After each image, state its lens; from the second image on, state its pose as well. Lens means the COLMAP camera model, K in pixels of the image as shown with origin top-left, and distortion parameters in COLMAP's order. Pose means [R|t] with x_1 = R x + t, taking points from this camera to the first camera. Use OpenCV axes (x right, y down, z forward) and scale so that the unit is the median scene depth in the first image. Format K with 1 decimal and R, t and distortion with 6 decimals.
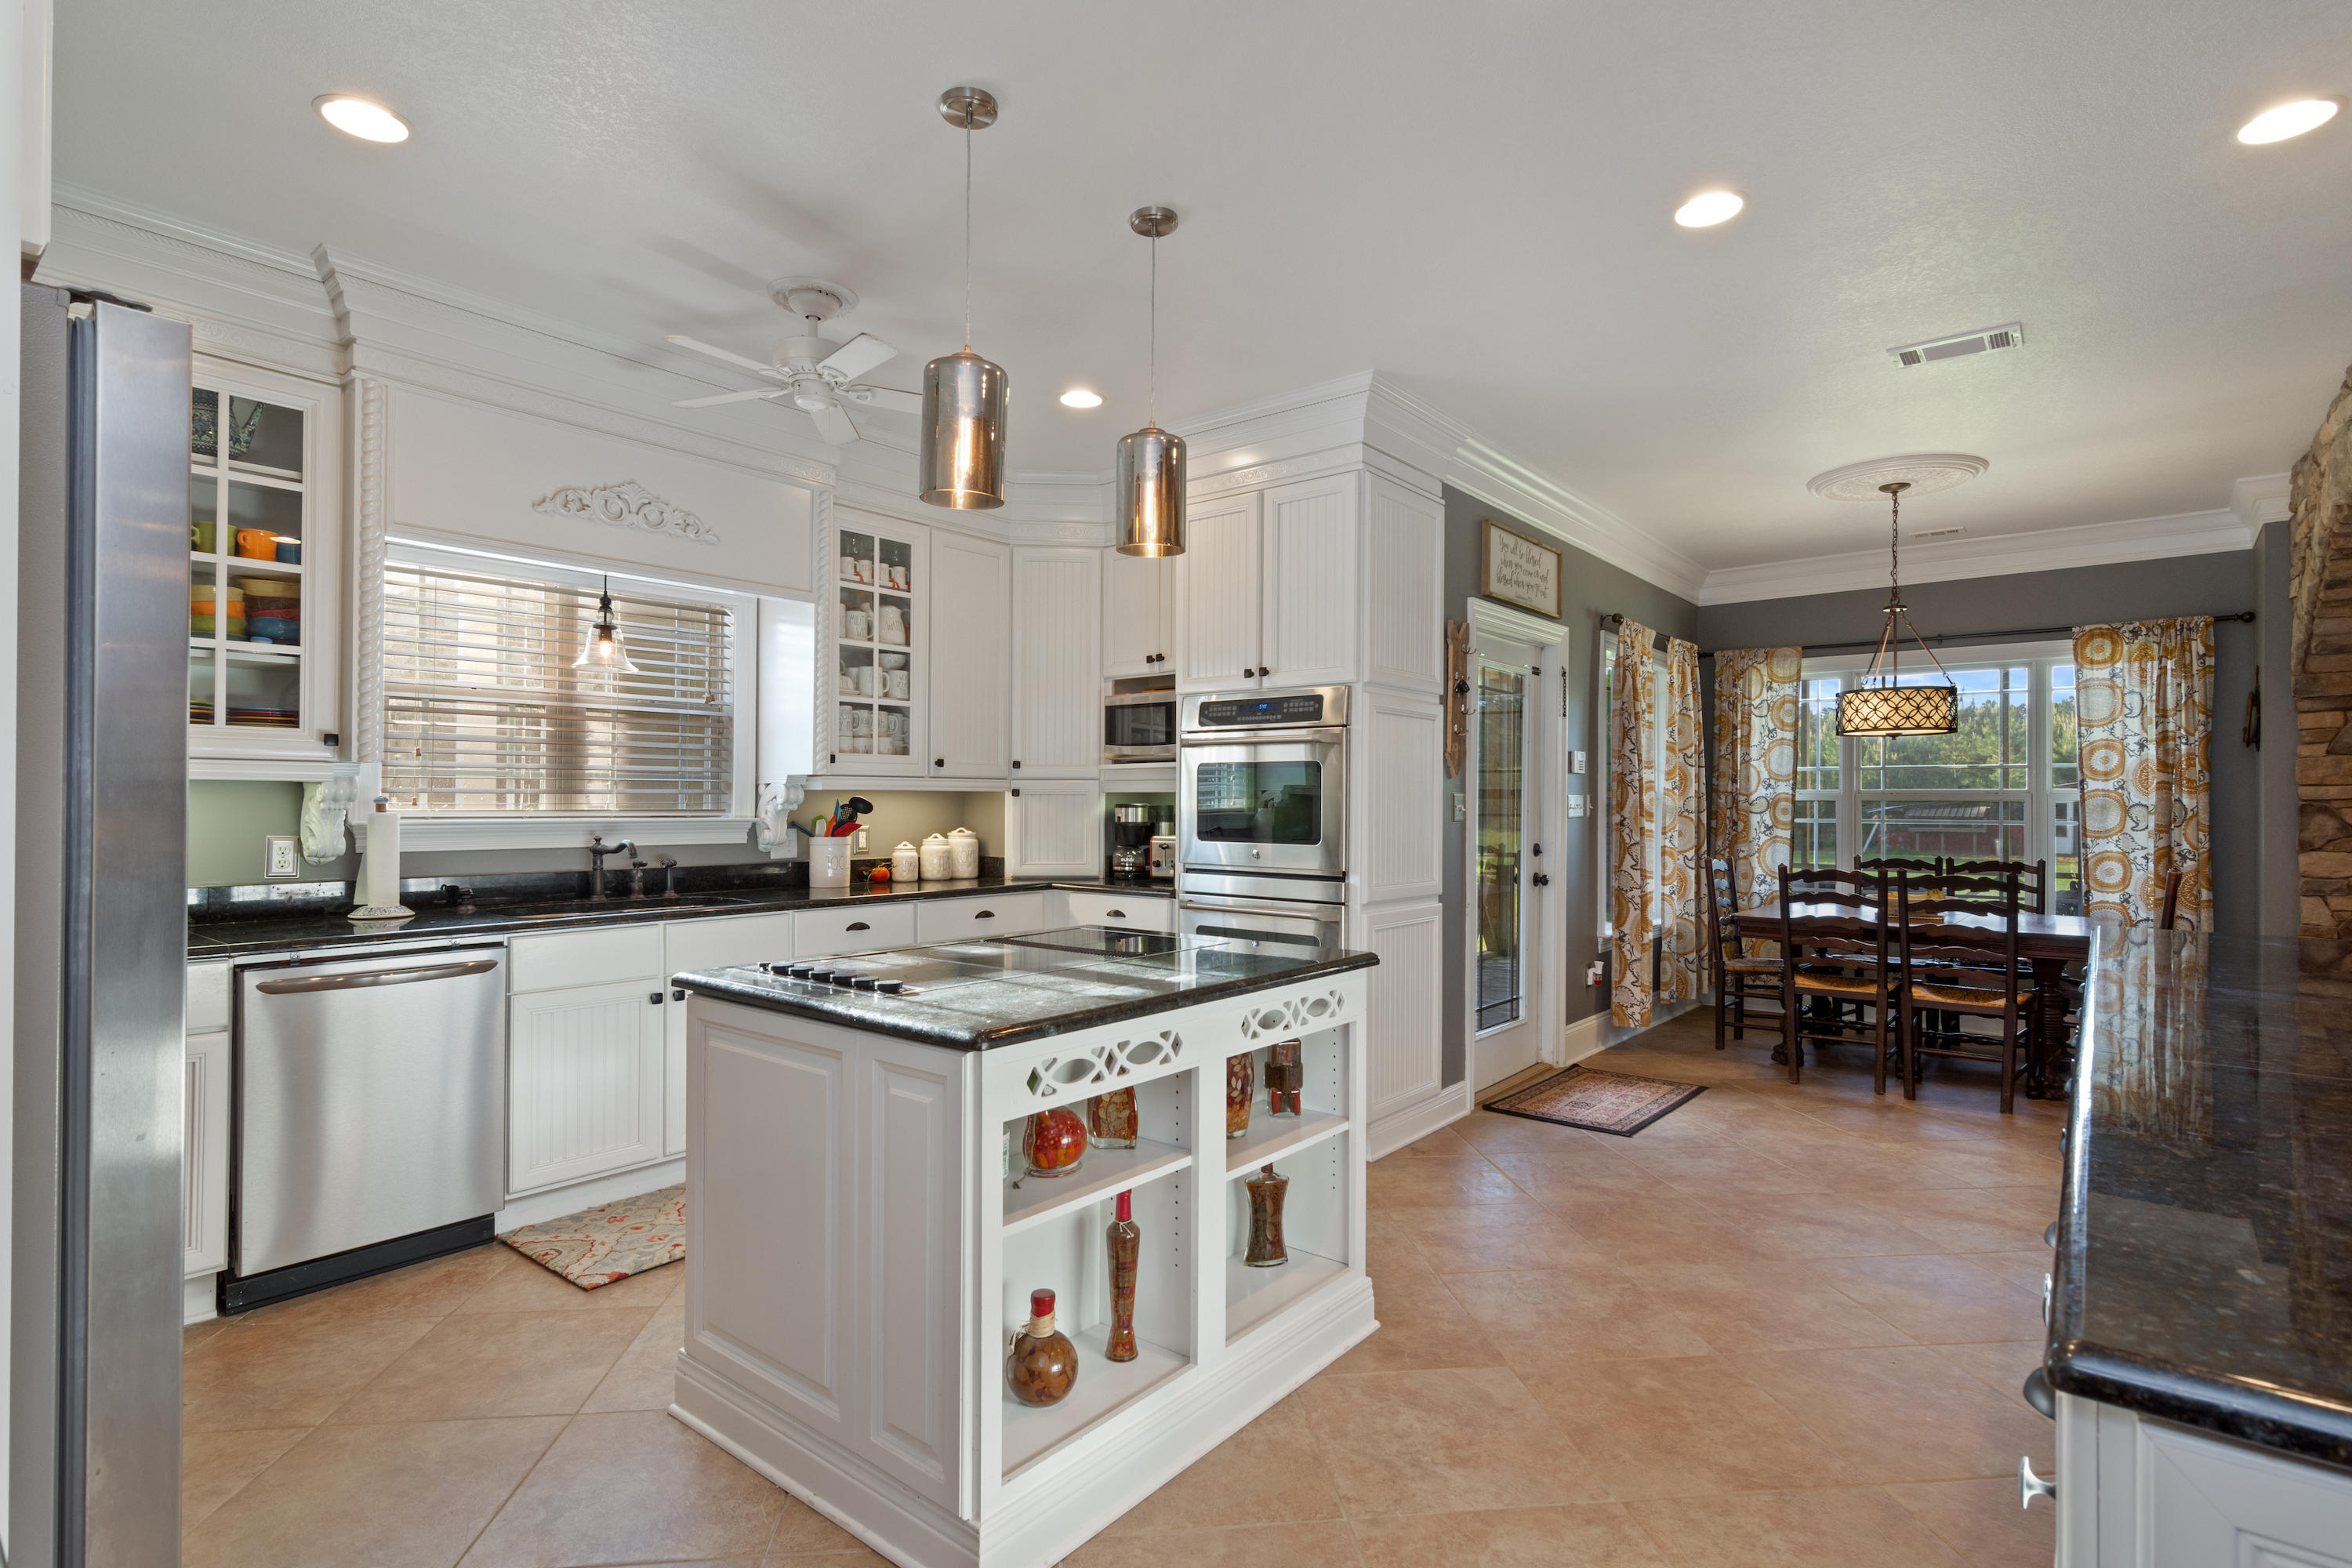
lens RADIAL K [[1125.1, 0, 1179.4], [0, 1125.1, 795.1], [0, 0, 1]] dist [-0.003341, 0.003840]
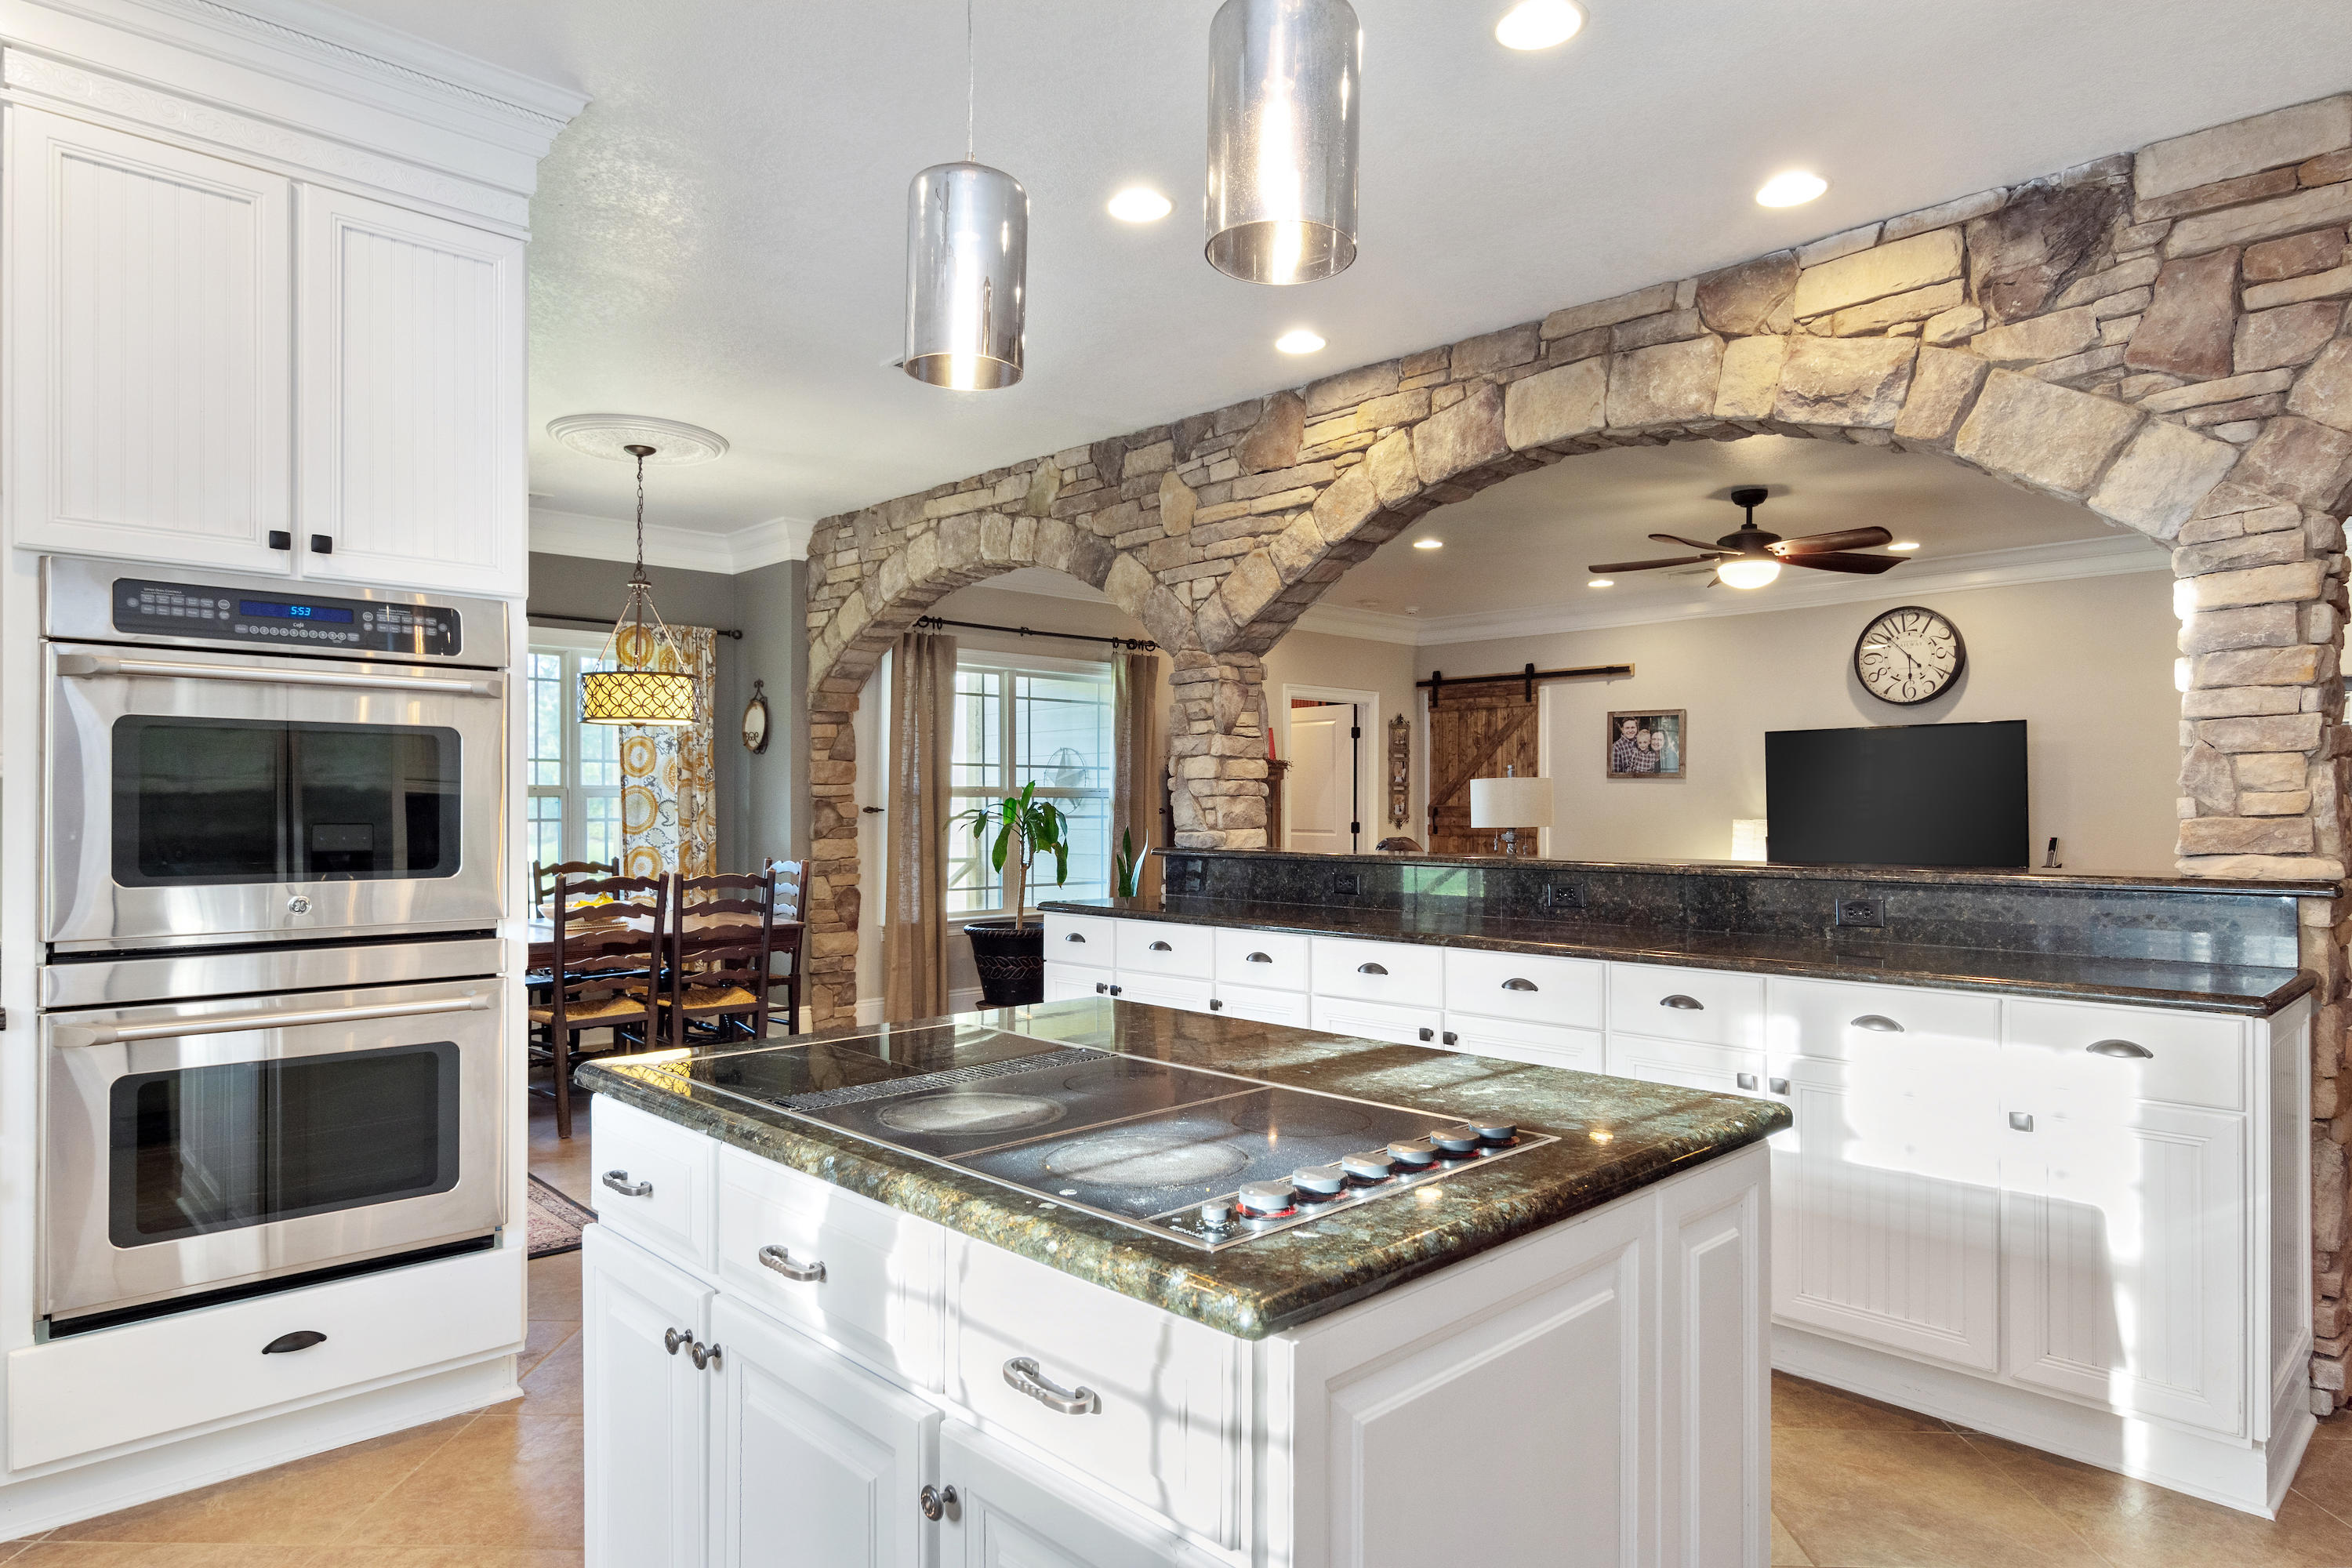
lens RADIAL K [[1370.8, 0, 1174.5], [0, 1370.8, 789.3], [0, 0, 1]] dist [0.019986, -0.009766]
pose [[0.116925, 0.005669, 0.993125, -0.454062], [-0.005320, 0.999973, -0.005081, 0.002367], [-0.993127, -0.004690, 0.116952, 0.491856]]
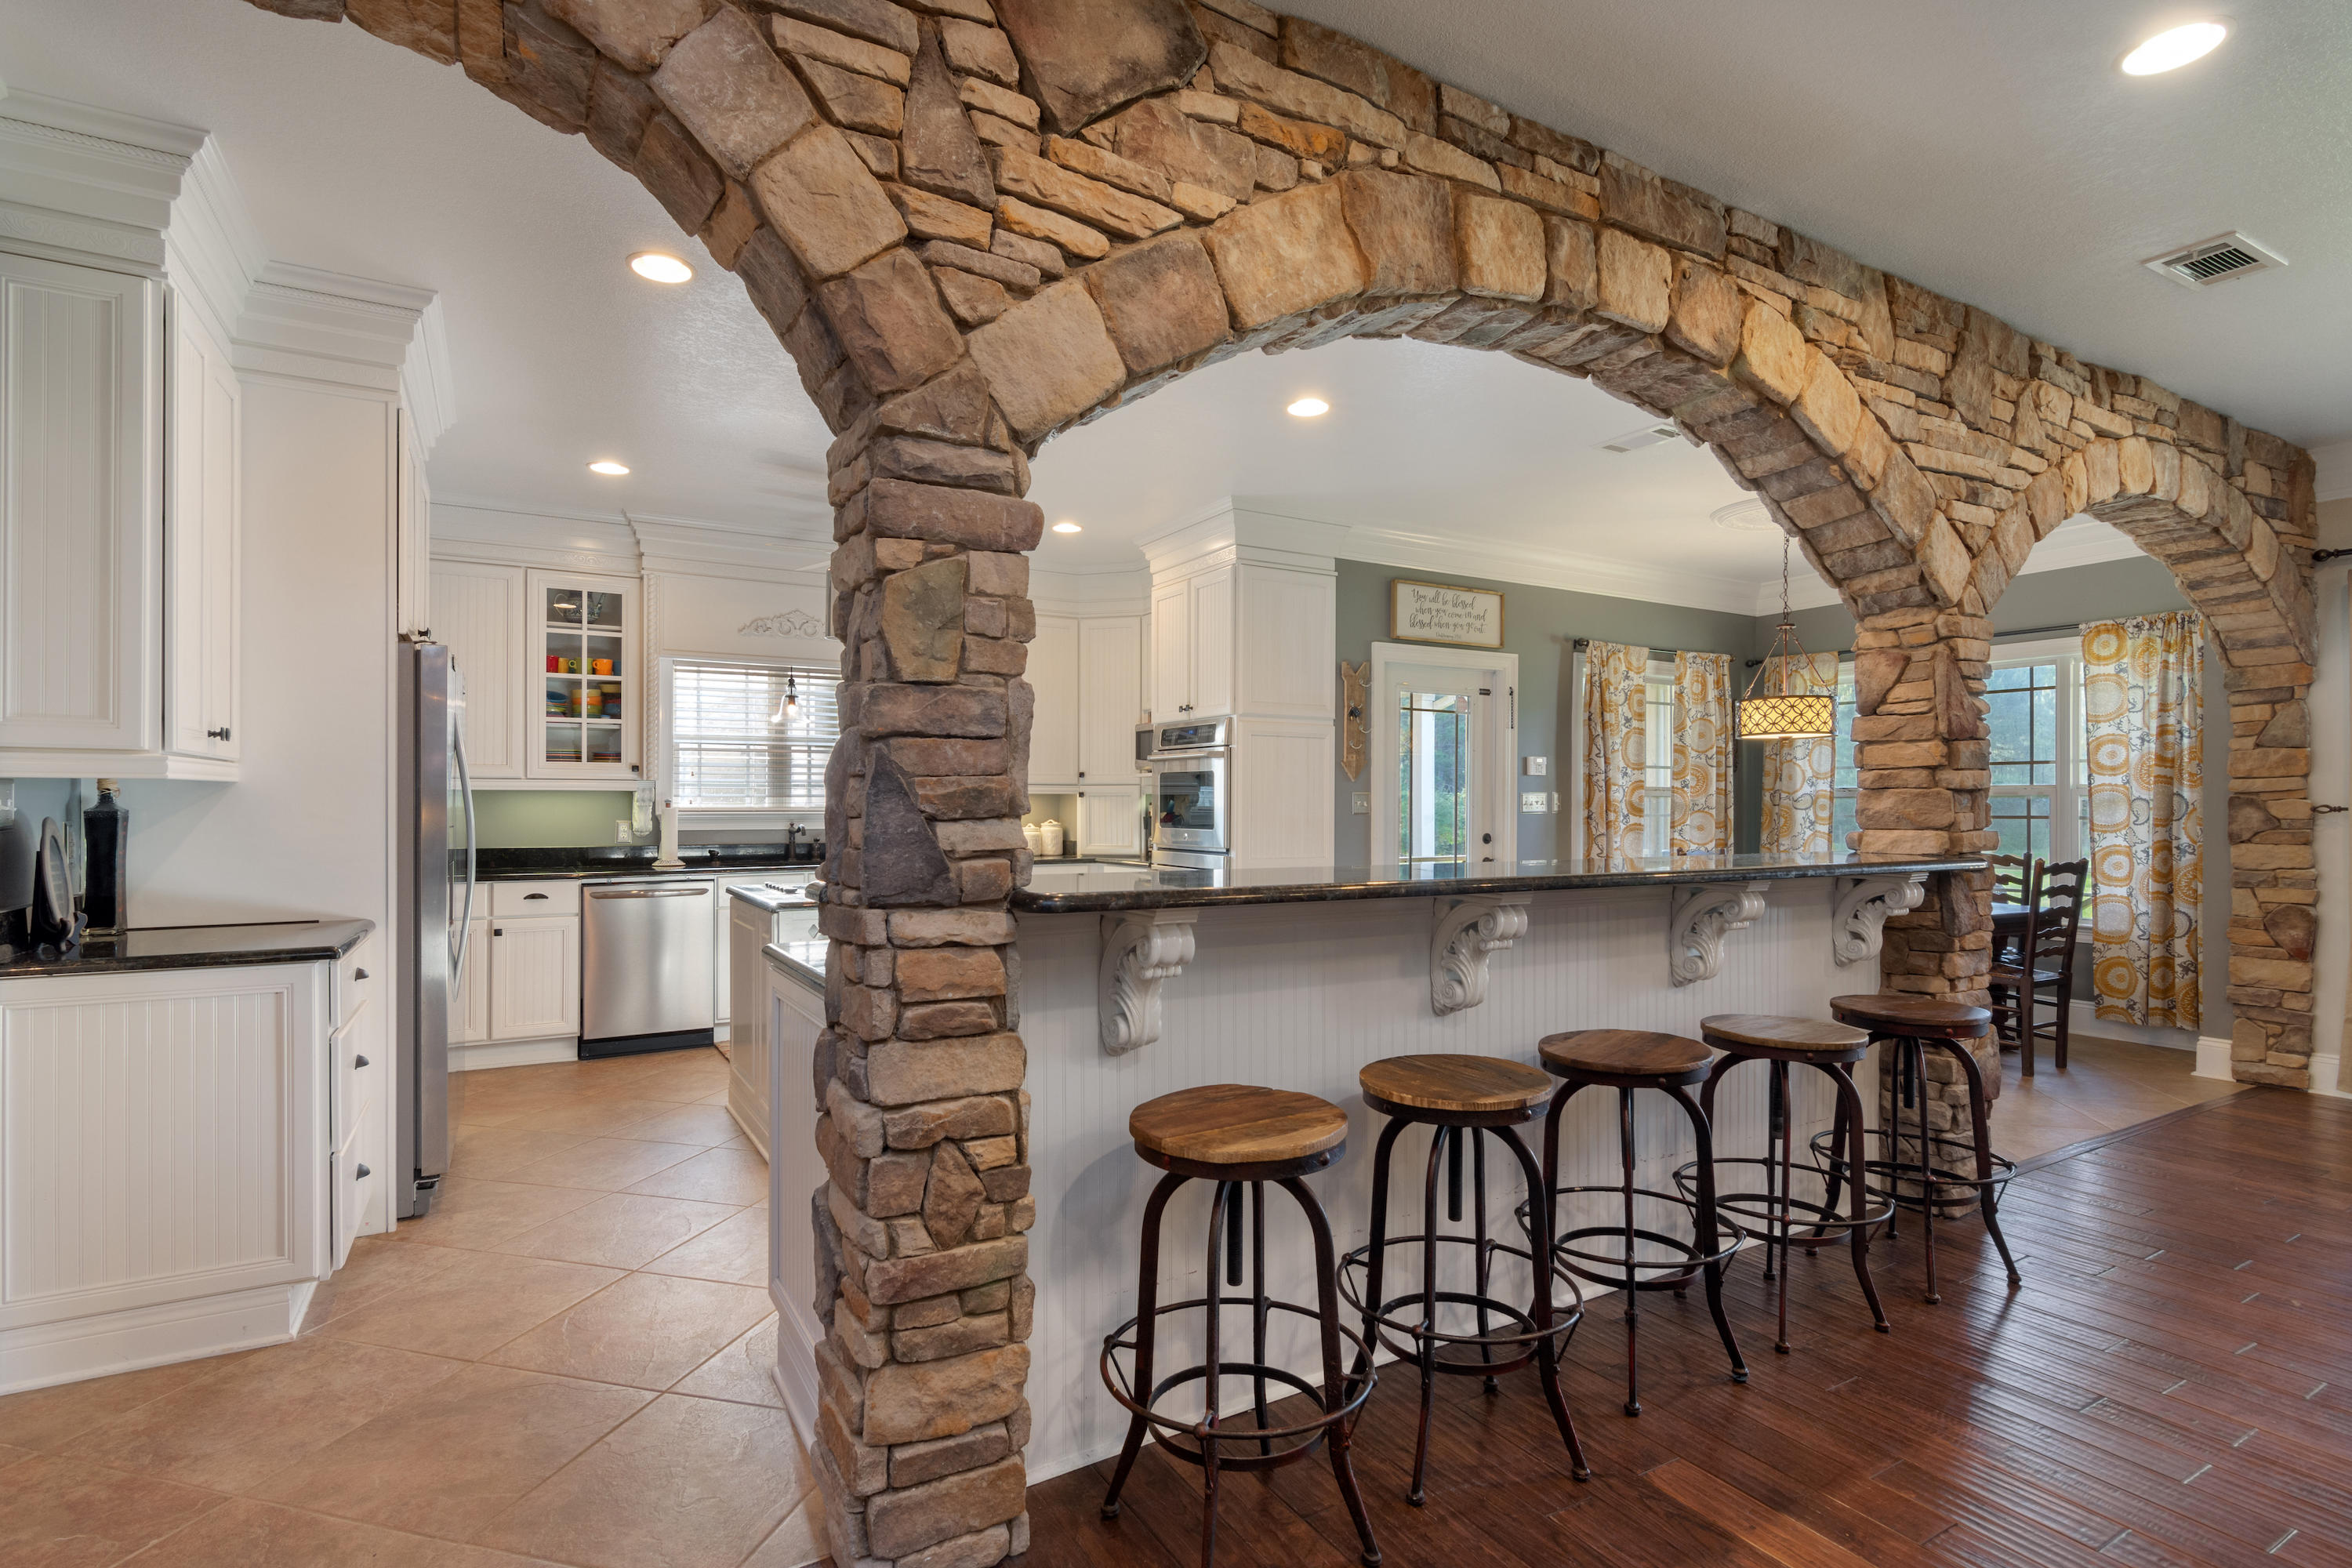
lens RADIAL K [[1125.1, 0, 1181.2], [0, 1125.1, 803.5], [0, 0, 1]] dist [-0.003341, 0.003840]
pose [[0.940177, -0.004921, -0.340650, 0.497101], [0.005925, 0.999981, 0.001908, 0.007385], [0.340634, -0.003812, 0.940188, -0.302034]]
